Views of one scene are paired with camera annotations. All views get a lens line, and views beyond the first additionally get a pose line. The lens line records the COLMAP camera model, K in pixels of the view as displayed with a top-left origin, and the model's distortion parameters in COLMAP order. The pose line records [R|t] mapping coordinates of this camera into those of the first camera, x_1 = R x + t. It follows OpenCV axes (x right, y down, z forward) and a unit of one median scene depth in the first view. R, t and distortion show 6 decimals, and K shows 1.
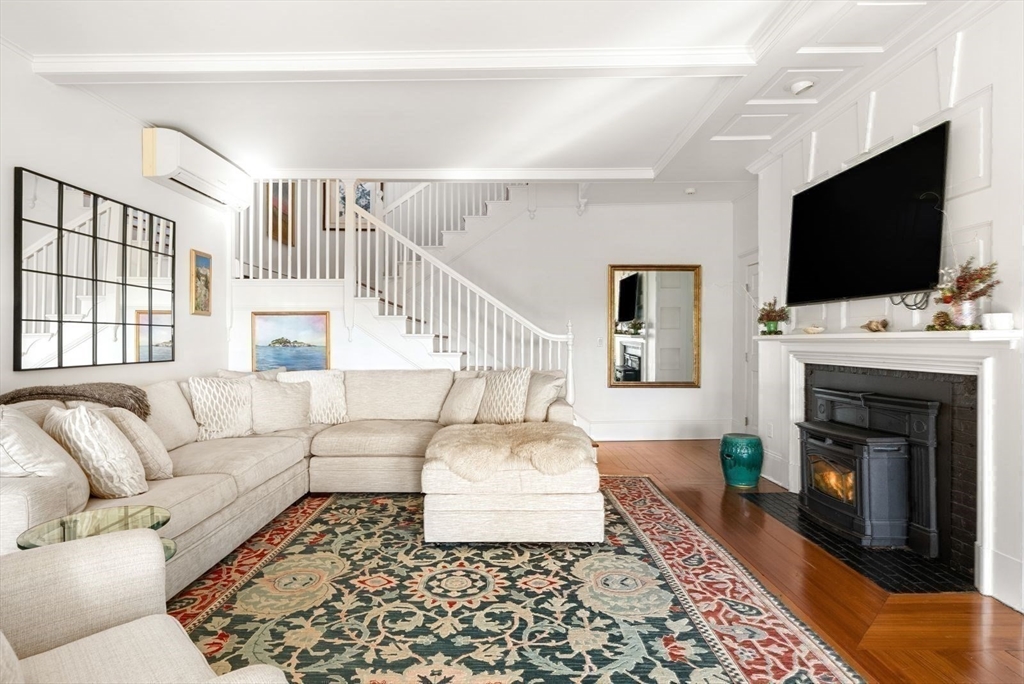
lens RADIAL K [[353.0, 0, 514.5], [0, 353.0, 336.5], [0, 0, 1]] dist [0.000267, 0.000003]
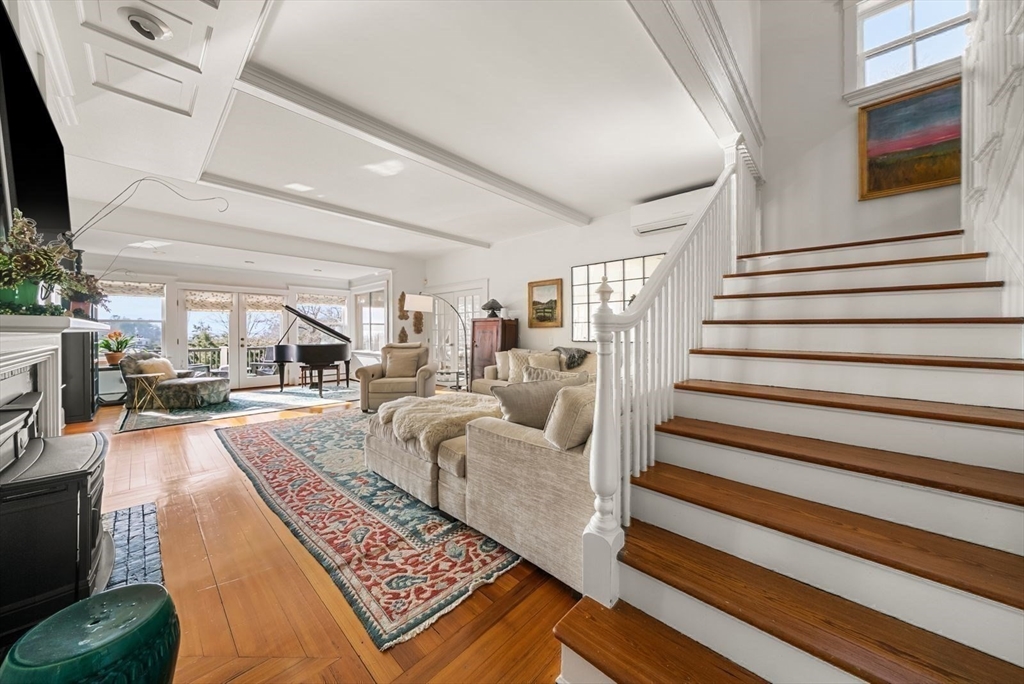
lens RADIAL K [[353.0, 0, 514.8], [0, 353.0, 335.7], [0, 0, 1]] dist [0.000267, 0.000003]
pose [[-0.581822, 0.001066, -0.813315, 1.076695], [0.000885, 0.999999, 0.000677, 0.050300], [0.813316, -0.000326, -0.581823, 2.357533]]
